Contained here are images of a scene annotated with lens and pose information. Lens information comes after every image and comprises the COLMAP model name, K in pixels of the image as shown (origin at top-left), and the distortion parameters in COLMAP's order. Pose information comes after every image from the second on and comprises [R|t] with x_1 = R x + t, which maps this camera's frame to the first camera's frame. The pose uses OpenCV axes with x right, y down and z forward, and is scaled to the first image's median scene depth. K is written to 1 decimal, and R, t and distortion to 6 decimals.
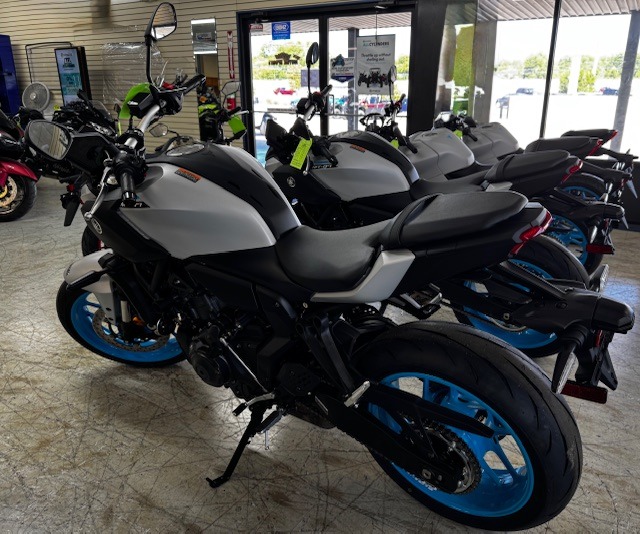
lens RADIAL K [[505.0, 0, 361.6], [0, 505.0, 269.2], [0, 0, 1]] dist [0.028957, -0.062089]
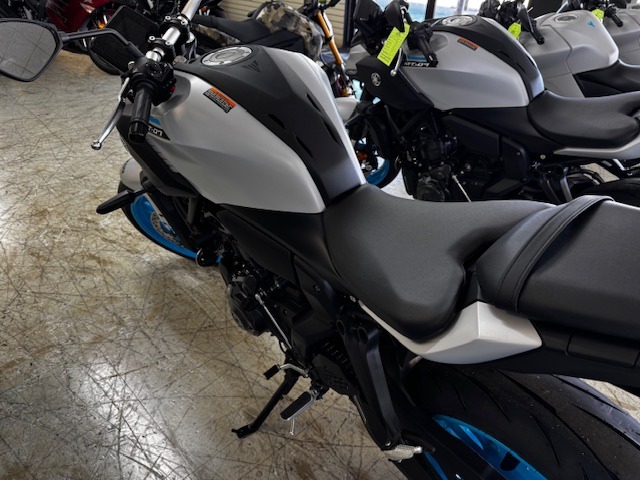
lens RADIAL K [[456.6, 0, 321.2], [0, 456.6, 241.0], [0, 0, 1]] dist [-0.003230, -0.013685]
pose [[0.958904, 0.169561, -0.227491, -0.014298], [-0.108874, 0.960301, 0.256845, -0.124006], [0.262010, -0.221522, 0.939297, 0.270964]]
